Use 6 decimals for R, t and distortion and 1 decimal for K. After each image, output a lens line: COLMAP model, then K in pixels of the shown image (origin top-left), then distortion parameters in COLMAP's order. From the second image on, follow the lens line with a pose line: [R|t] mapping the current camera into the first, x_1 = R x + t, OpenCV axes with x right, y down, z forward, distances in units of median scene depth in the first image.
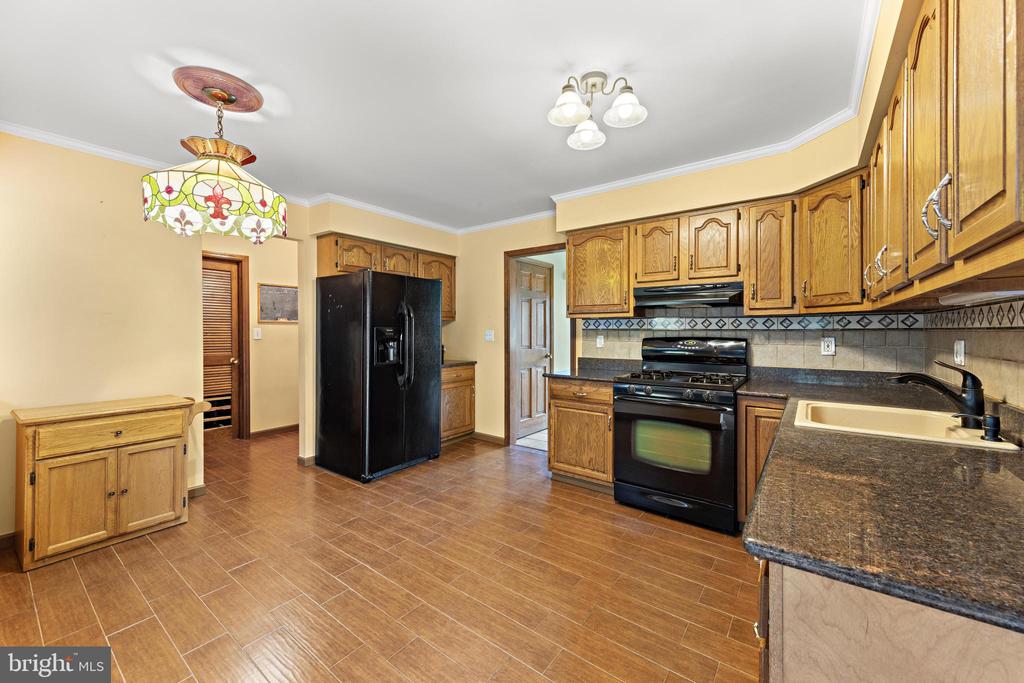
lens RADIAL K [[398.3, 0, 514.4], [0, 398.3, 333.0], [0, 0, 1]] dist [0.002087, 0.000136]
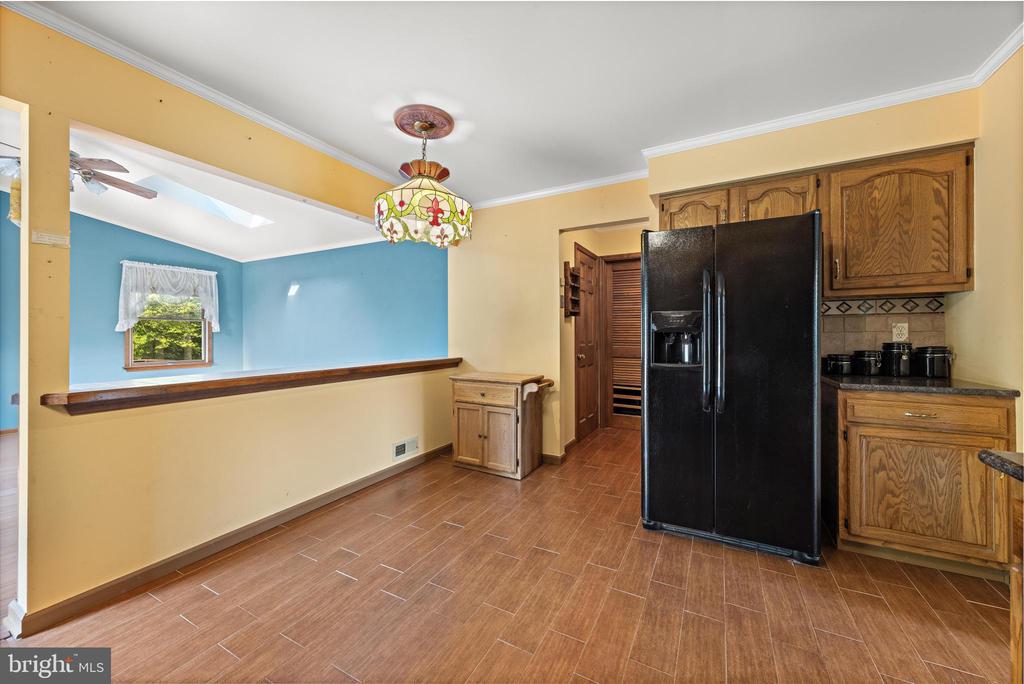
lens RADIAL K [[385.7, 0, 511.8], [0, 385.7, 335.5], [0, 0, 1]] dist [0.005156, -0.000072]
pose [[0.146466, -0.000504, -0.989216, 0.306295], [-0.004959, 0.999987, -0.001243, 0.031841], [0.989203, 0.005087, 0.146461, 0.709603]]
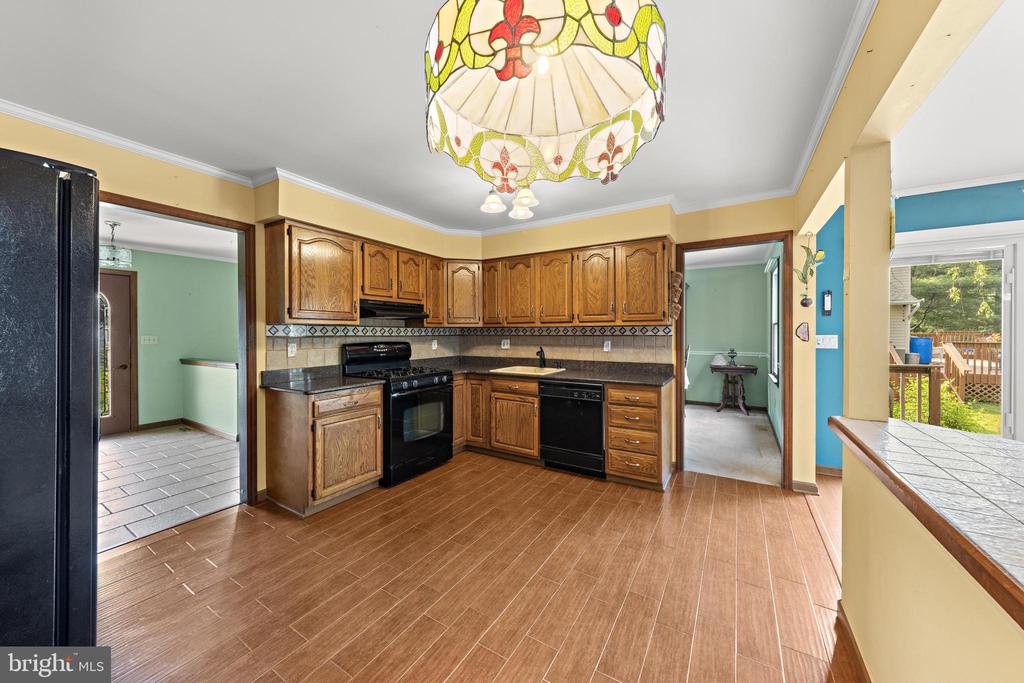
lens RADIAL K [[361.5, 0, 513.0], [0, 361.5, 333.0], [0, 0, 1]] dist [0.000991, -0.000001]
pose [[-0.087712, 0.000110, 0.996146, -0.774177], [0.008548, 0.999963, 0.000642, -0.016105], [-0.996109, 0.008571, -0.087710, 0.703228]]
